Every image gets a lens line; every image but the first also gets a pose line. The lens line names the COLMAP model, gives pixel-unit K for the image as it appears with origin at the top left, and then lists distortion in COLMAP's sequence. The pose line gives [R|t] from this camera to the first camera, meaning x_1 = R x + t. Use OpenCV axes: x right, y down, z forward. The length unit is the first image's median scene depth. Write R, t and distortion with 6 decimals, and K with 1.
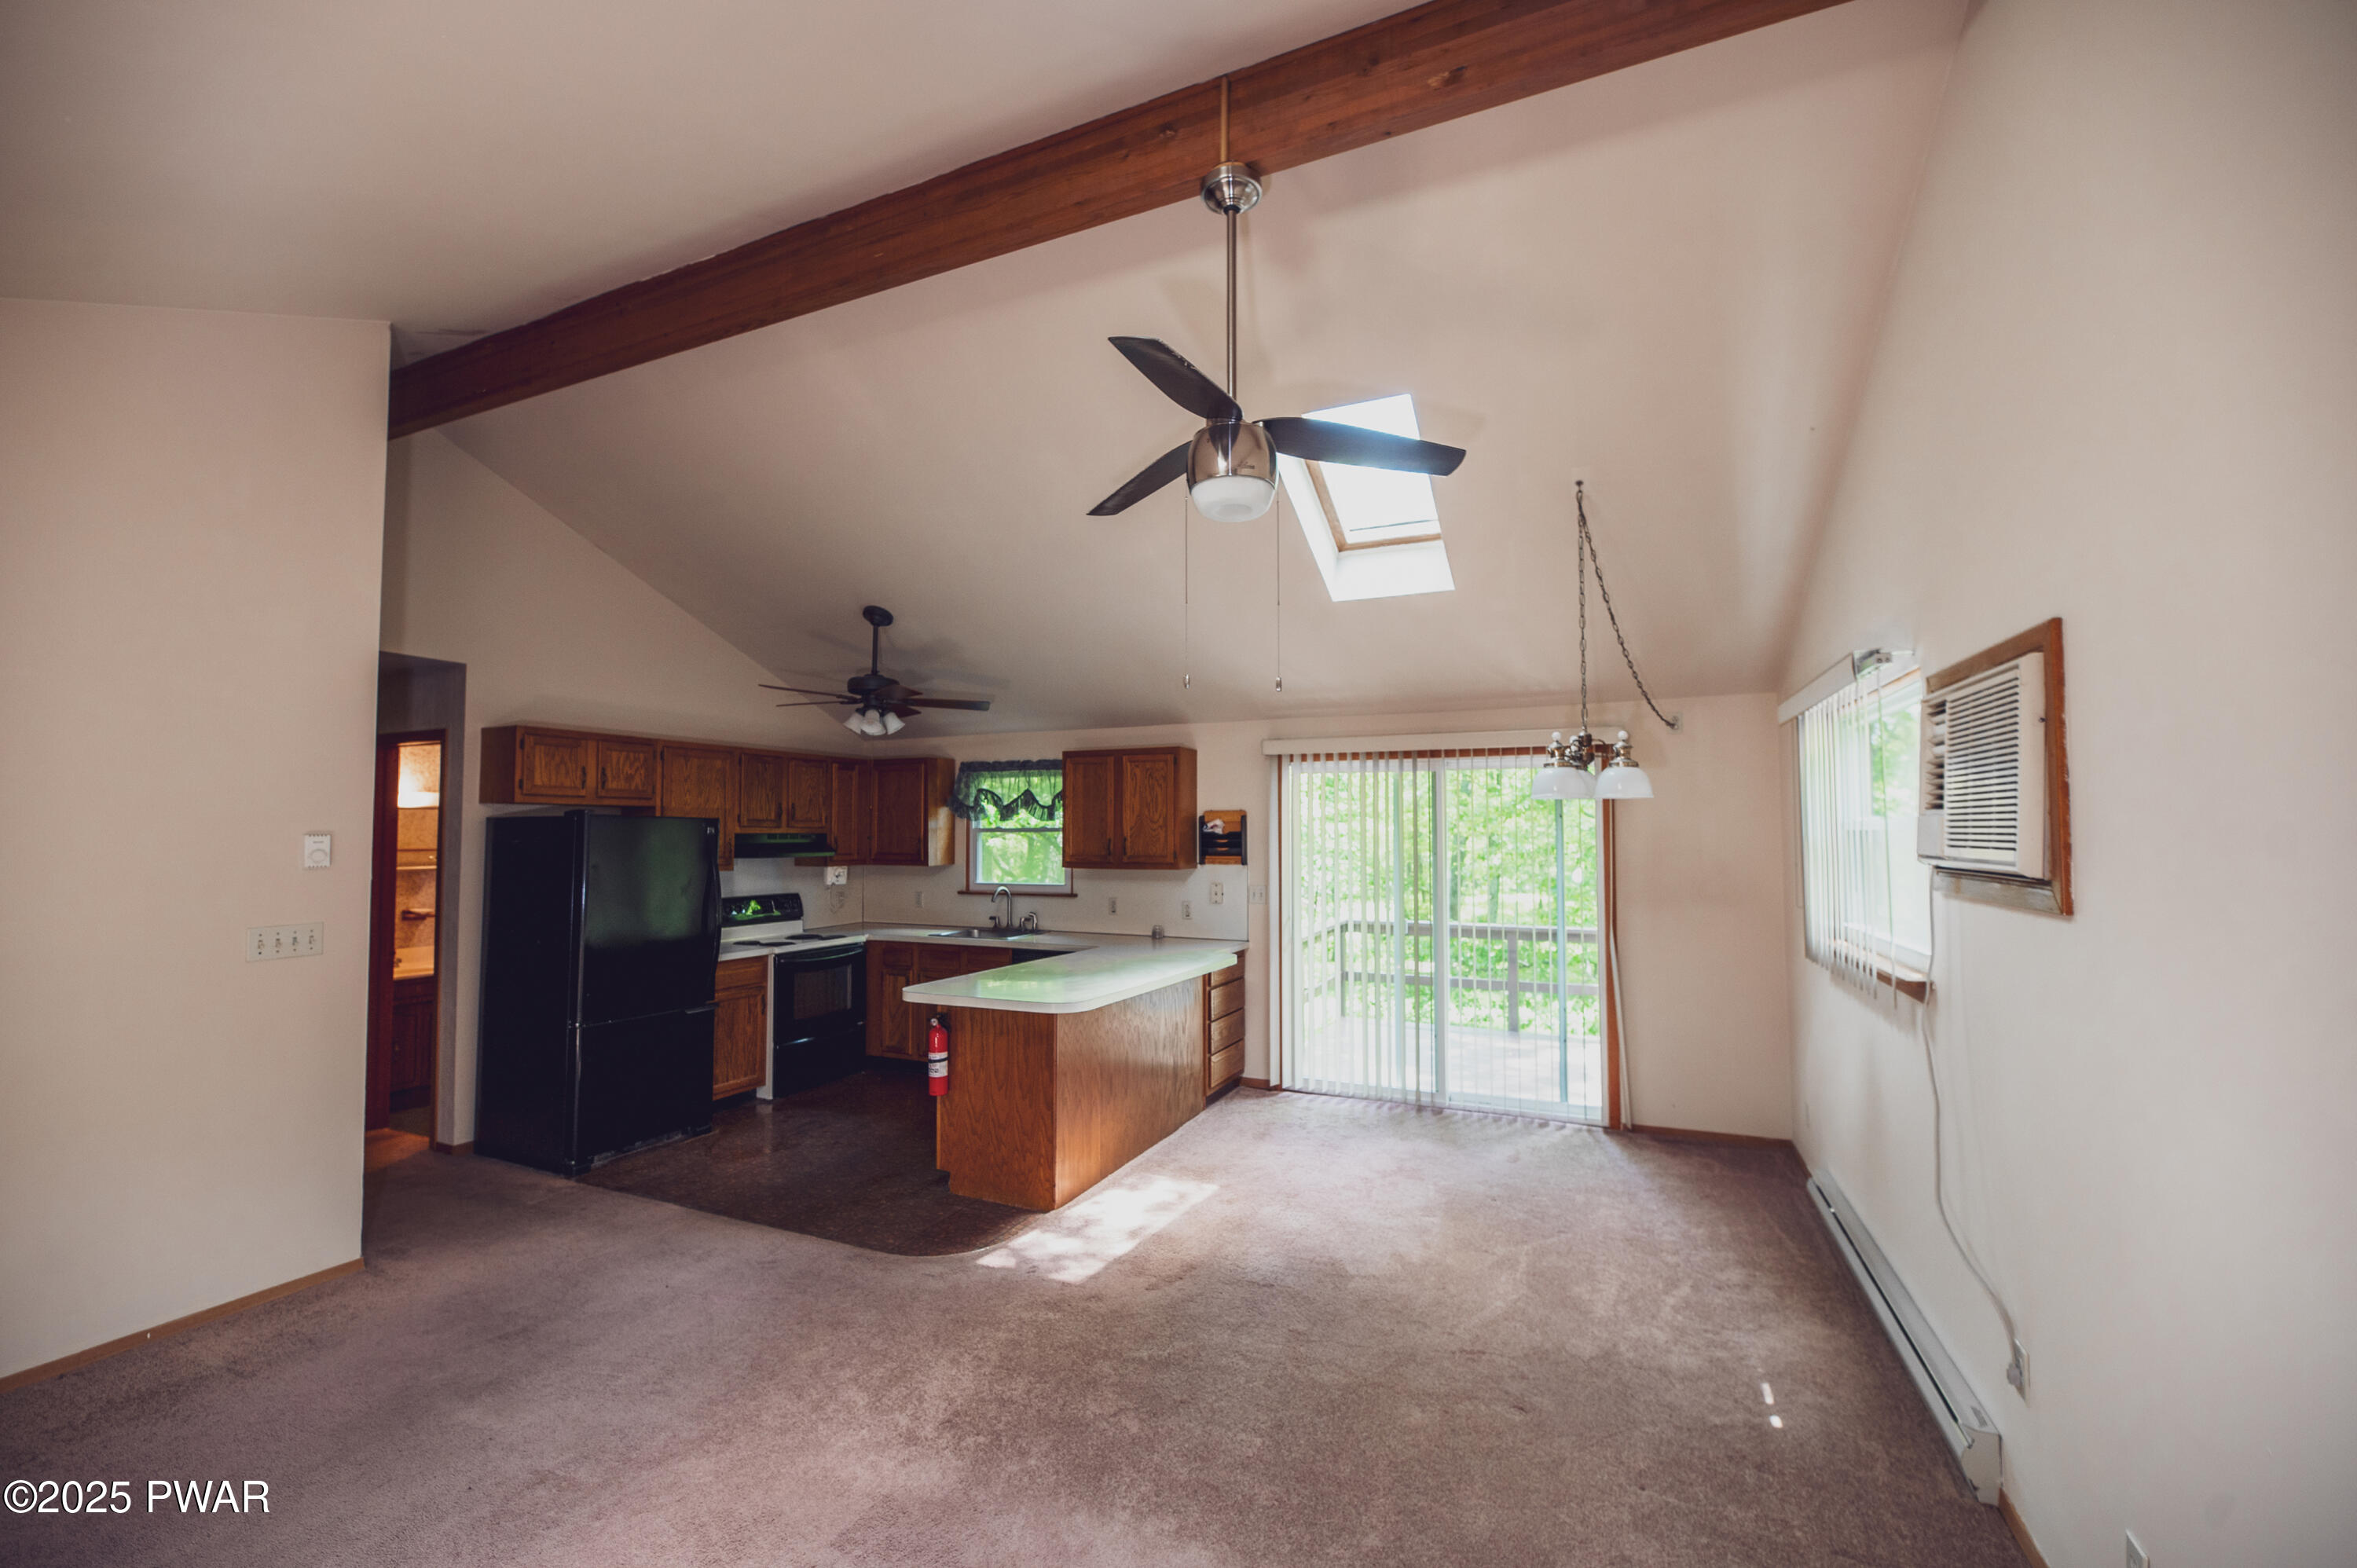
lens RADIAL K [[945.7, 0, 1173.1], [0, 945.7, 790.3], [0, 0, 1]] dist [0.001749, -0.004161]
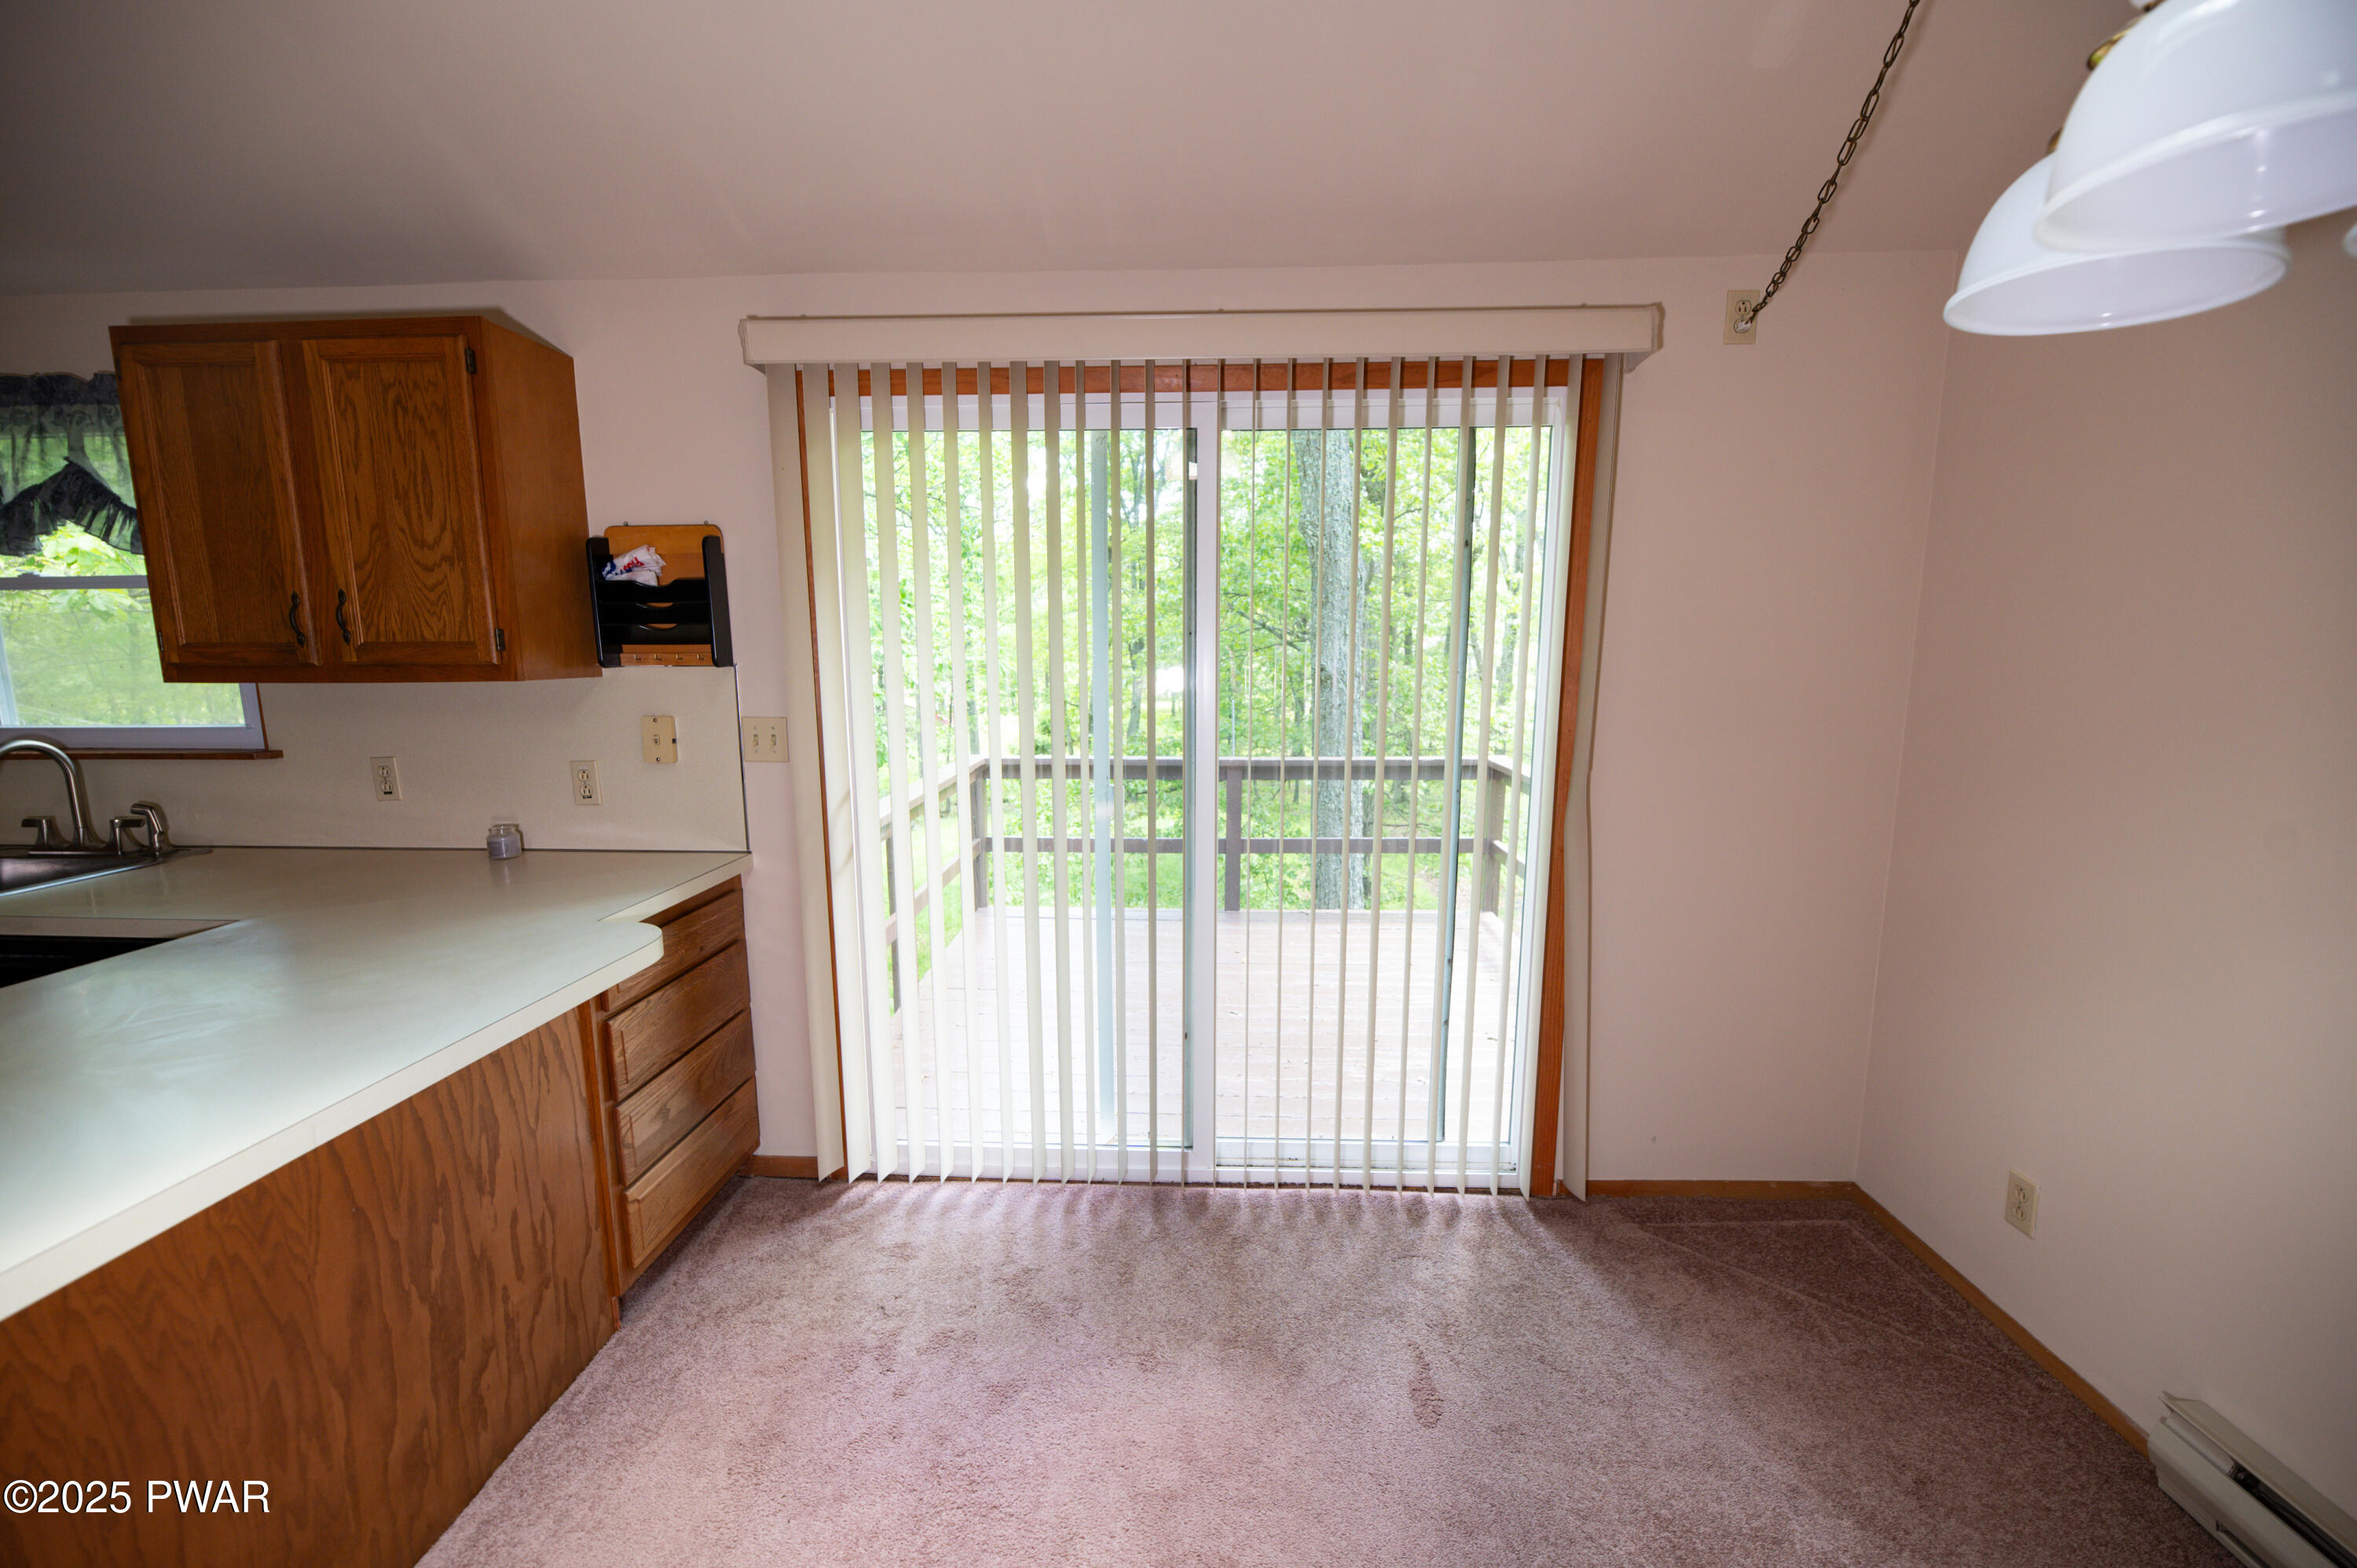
lens RADIAL K [[943.1, 0, 1171.5], [0, 943.1, 792.9], [0, 0, 1]] dist [-0.001303, -0.004495]
pose [[0.930379, -0.059418, 0.361751, 0.109972], [-0.014623, 0.979977, 0.198571, 0.052917], [-0.366307, -0.190036, 0.910882, 0.598858]]
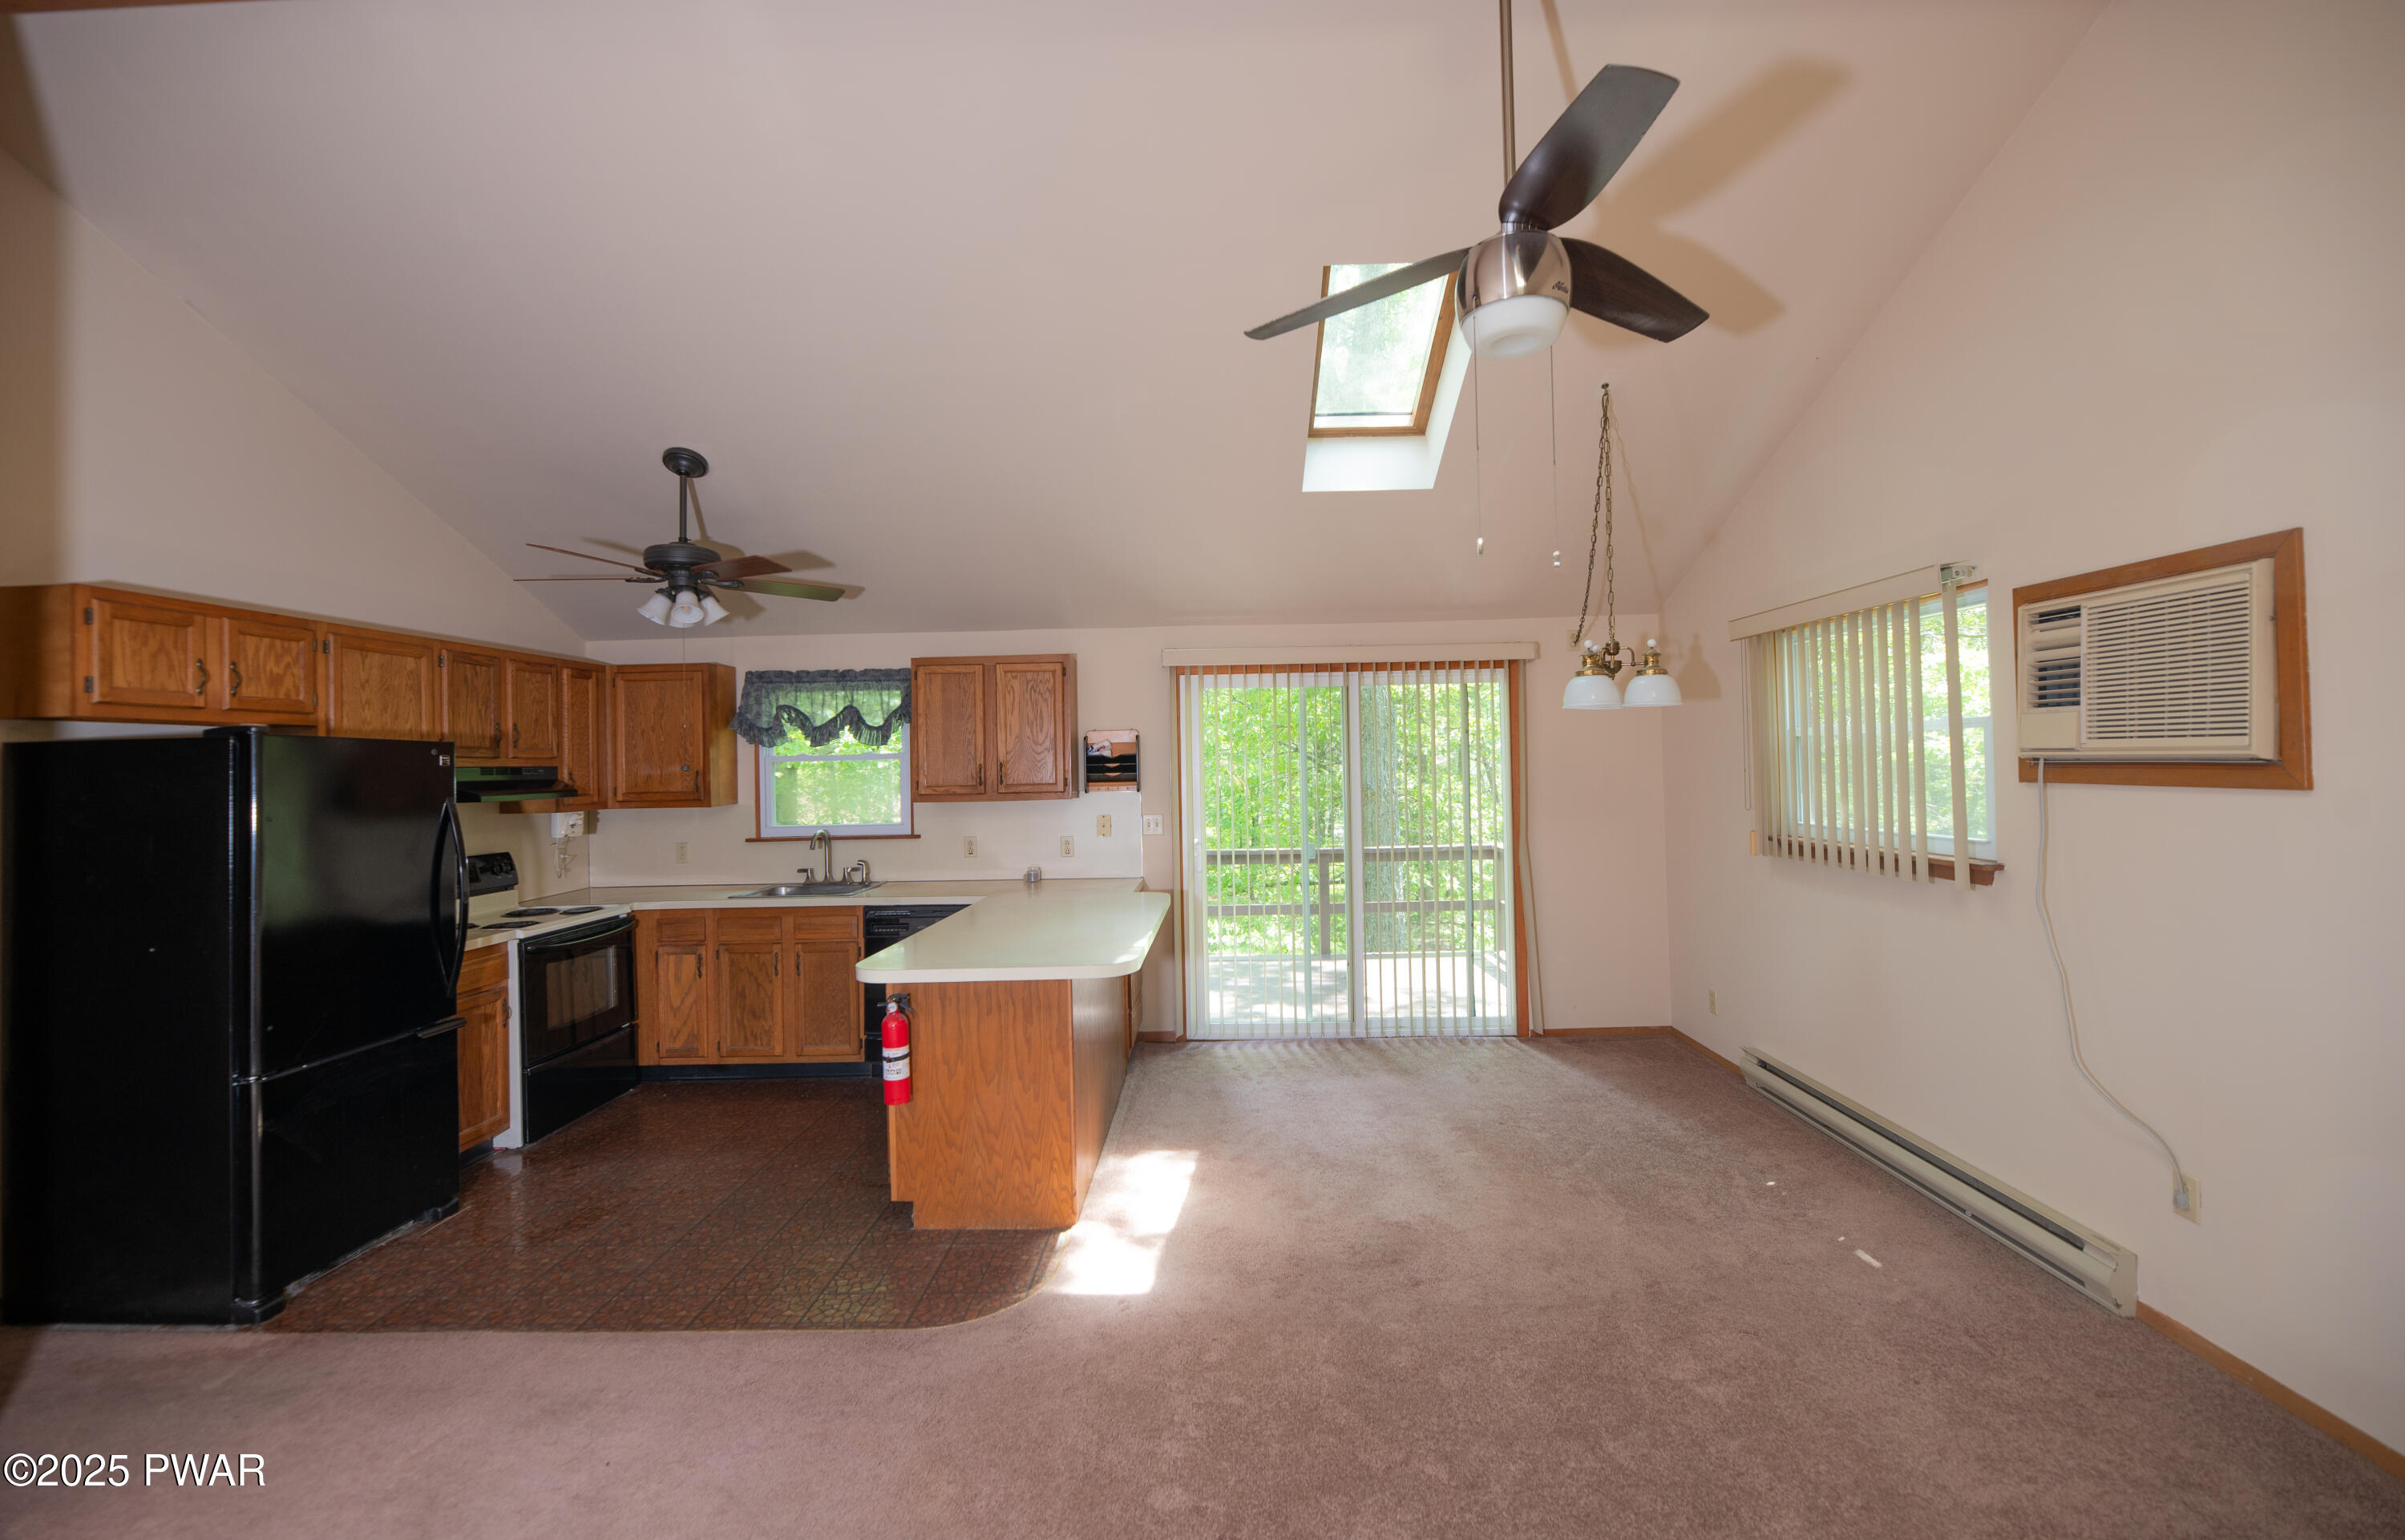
lens RADIAL K [[995.8, 0, 1201.2], [0, 995.8, 746.1], [0, 0, 1]] dist [-0.003399, -0.000632]
pose [[0.921042, -0.011986, 0.389279, -0.243876], [0.002731, 0.999701, 0.024318, 0.015292], [-0.389454, -0.021335, 0.920799, 0.137533]]
